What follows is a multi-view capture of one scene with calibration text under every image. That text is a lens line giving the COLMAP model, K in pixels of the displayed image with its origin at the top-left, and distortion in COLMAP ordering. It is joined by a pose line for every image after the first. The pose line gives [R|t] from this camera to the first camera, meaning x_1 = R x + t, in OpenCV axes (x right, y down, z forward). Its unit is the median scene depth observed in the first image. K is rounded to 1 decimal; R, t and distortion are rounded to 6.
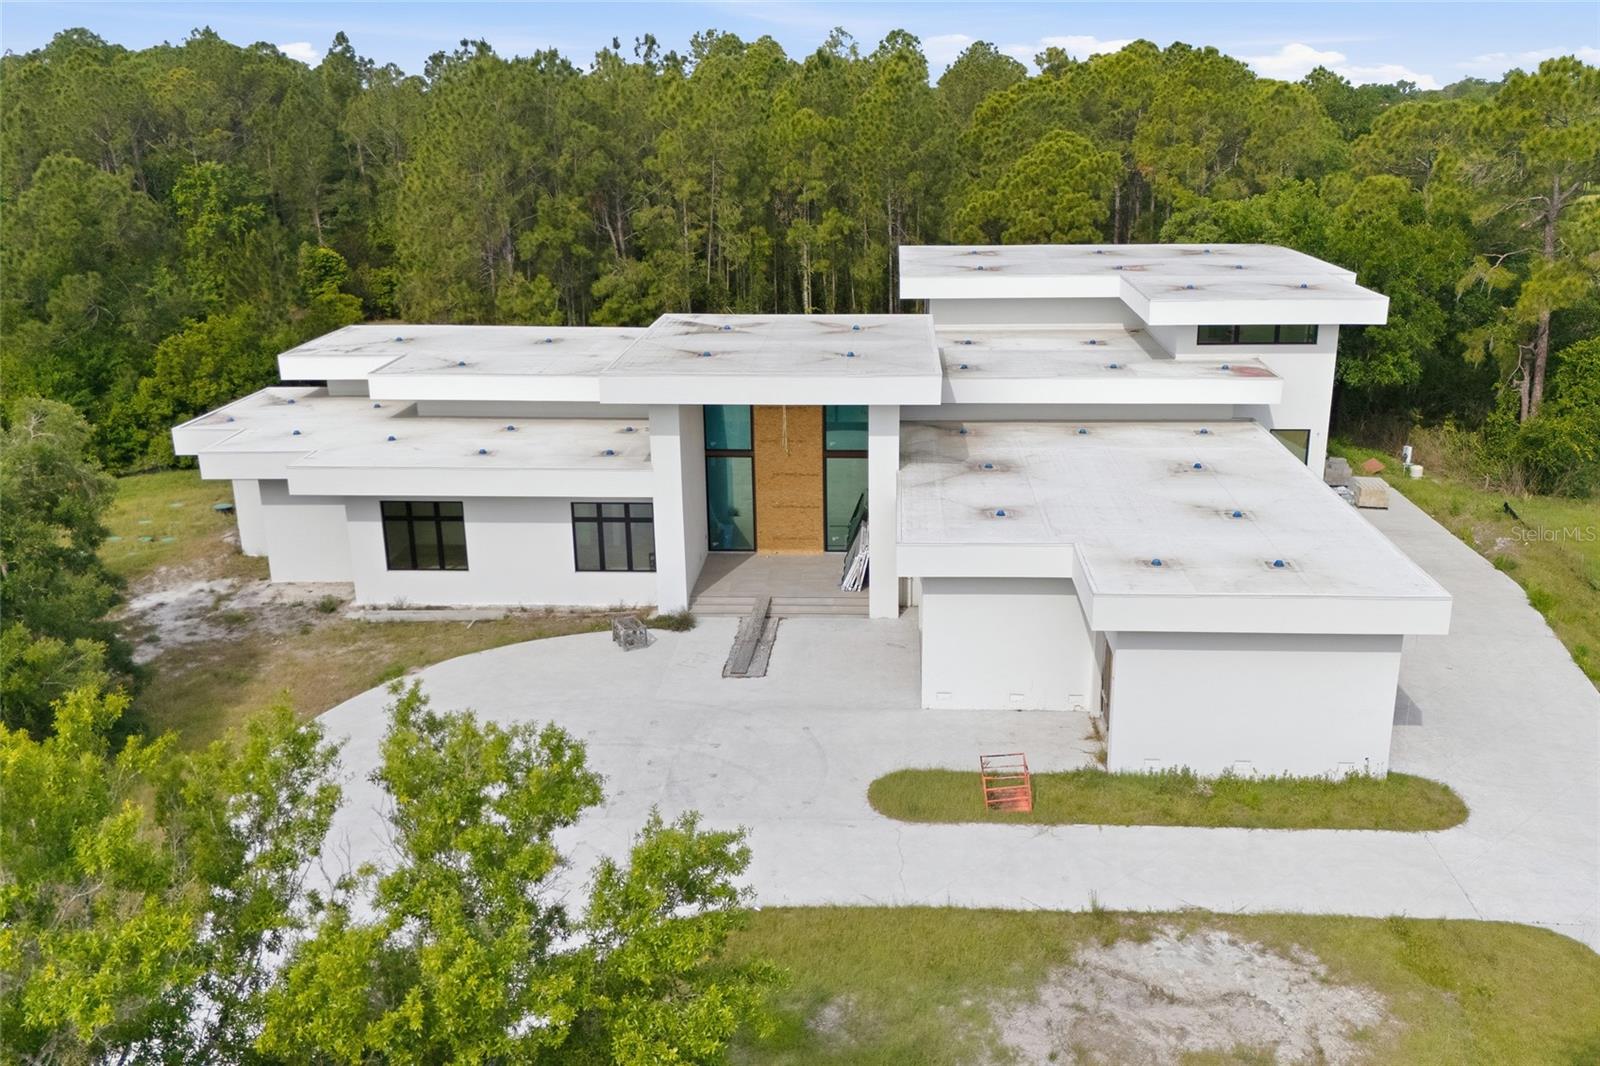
lens RADIAL K [[1428.3, 0, 844.7], [0, 1428.3, 529.6], [0, 0, 1]] dist [0.011090, -0.001866]
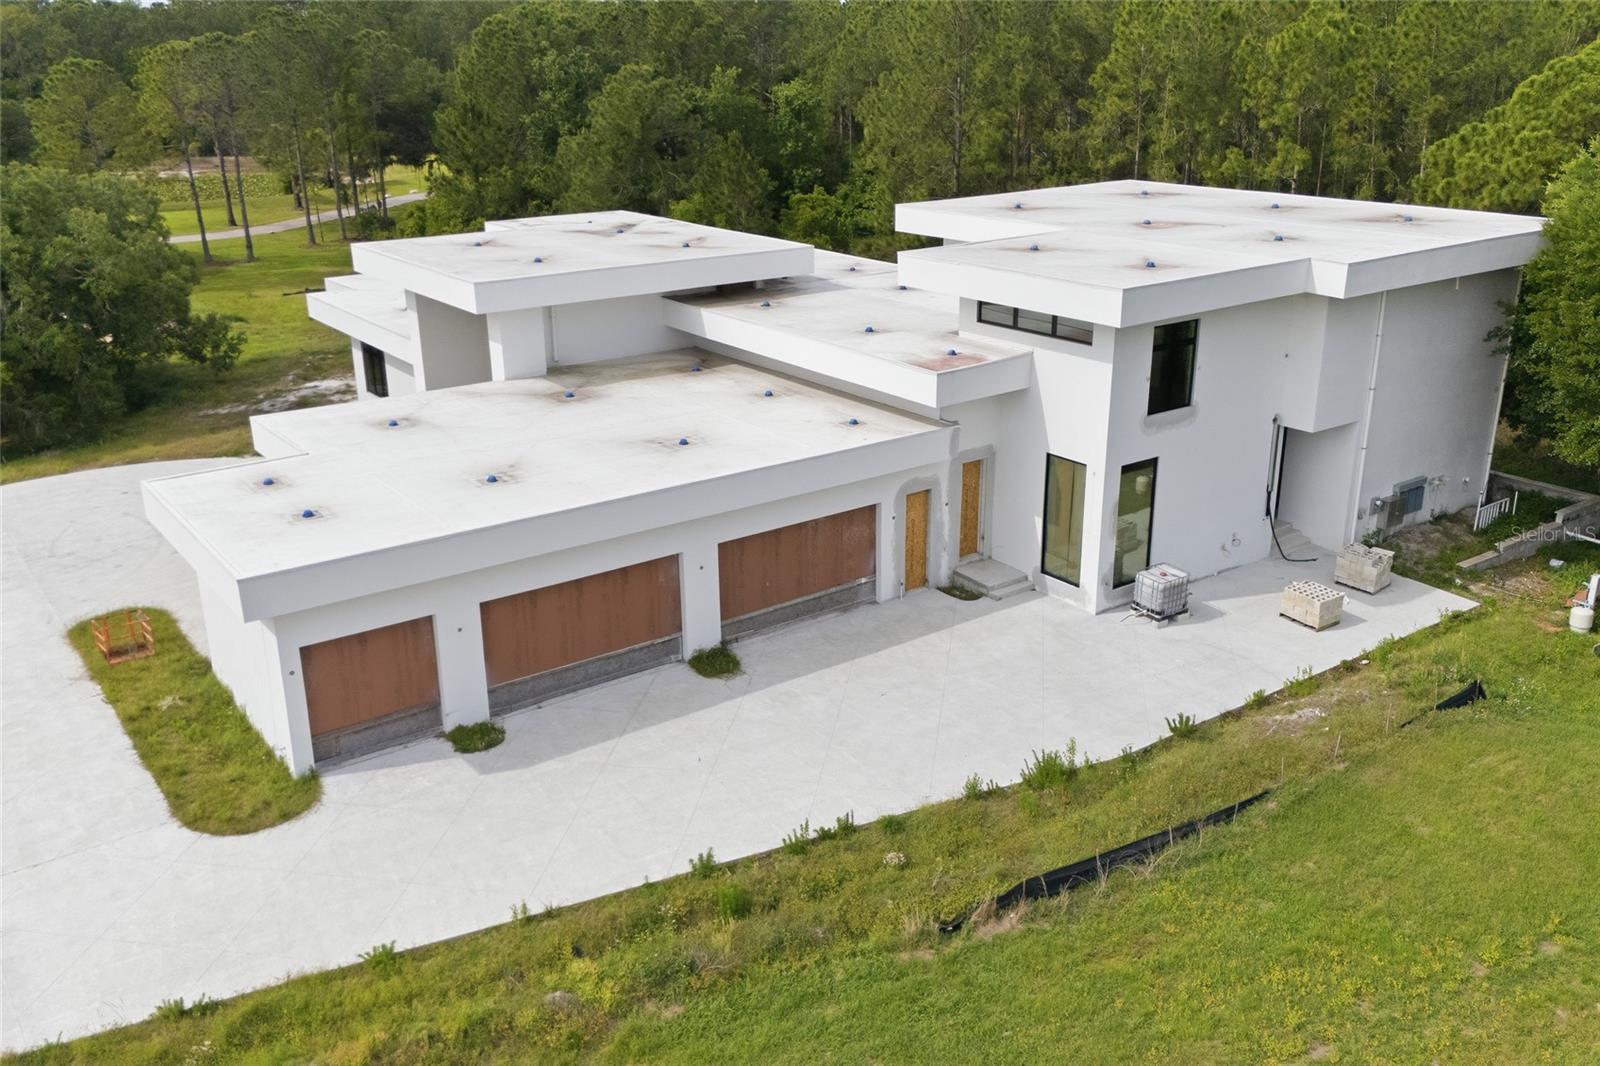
lens RADIAL K [[1346.5, 0, 797.9], [0, 1346.5, 542.2], [0, 0, 1]] dist [0.058965, -0.035612]
pose [[0.618142, 0.267925, -0.738997, 0.858539], [-0.216732, 0.961771, 0.167405, -0.130552], [0.755597, 0.056684, 0.652579, 0.501800]]
